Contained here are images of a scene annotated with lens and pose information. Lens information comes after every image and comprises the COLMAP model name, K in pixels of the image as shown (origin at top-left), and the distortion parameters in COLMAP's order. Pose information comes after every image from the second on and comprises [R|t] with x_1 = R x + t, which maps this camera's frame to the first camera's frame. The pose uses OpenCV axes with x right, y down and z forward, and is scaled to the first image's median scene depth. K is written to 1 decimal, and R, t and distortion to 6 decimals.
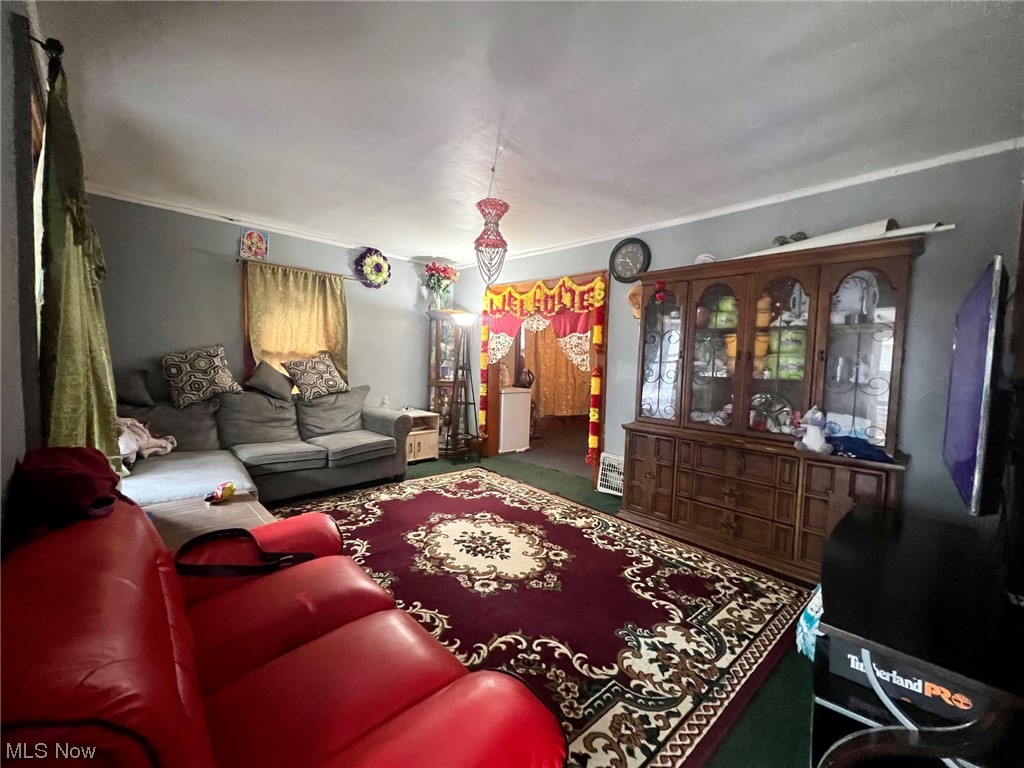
lens RADIAL K [[412.6, 0, 514.3], [0, 412.6, 383.6], [0, 0, 1]] dist [0.000565, 0.000132]
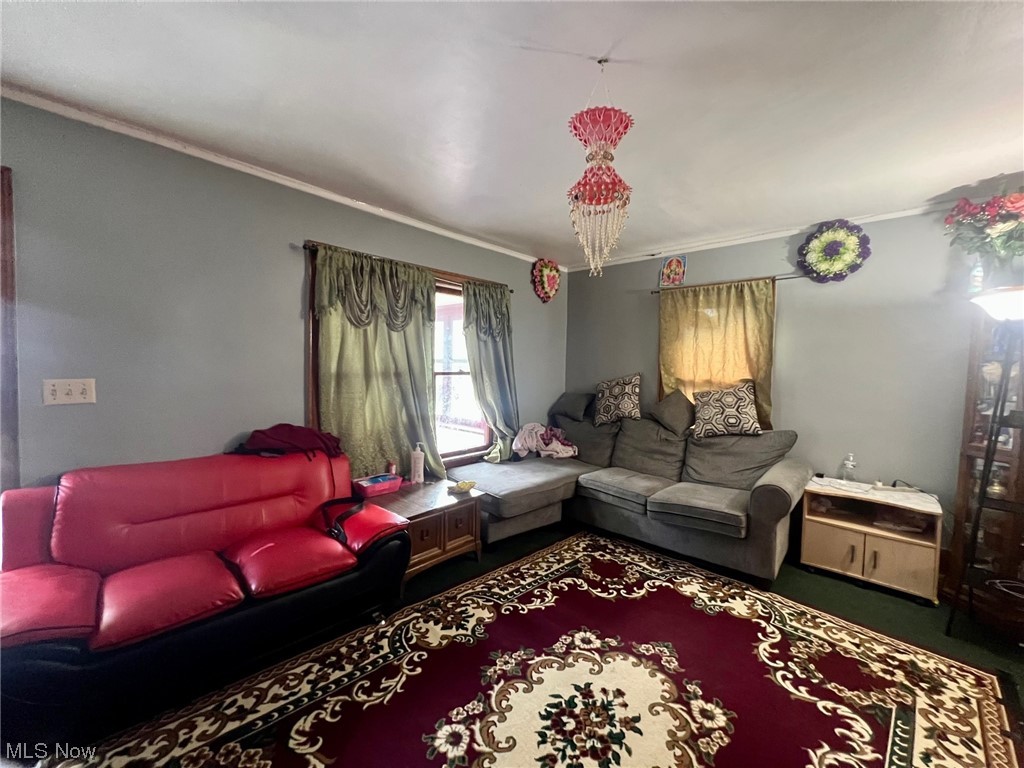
lens RADIAL K [[412.6, 0, 515.0], [0, 412.6, 383.6], [0, 0, 1]] dist [0.000565, 0.000132]
pose [[0.039517, 0.018509, -0.999047, 0.351559], [-0.075876, 0.996997, 0.015469, -0.058264], [0.996334, 0.075192, 0.040803, 0.618318]]
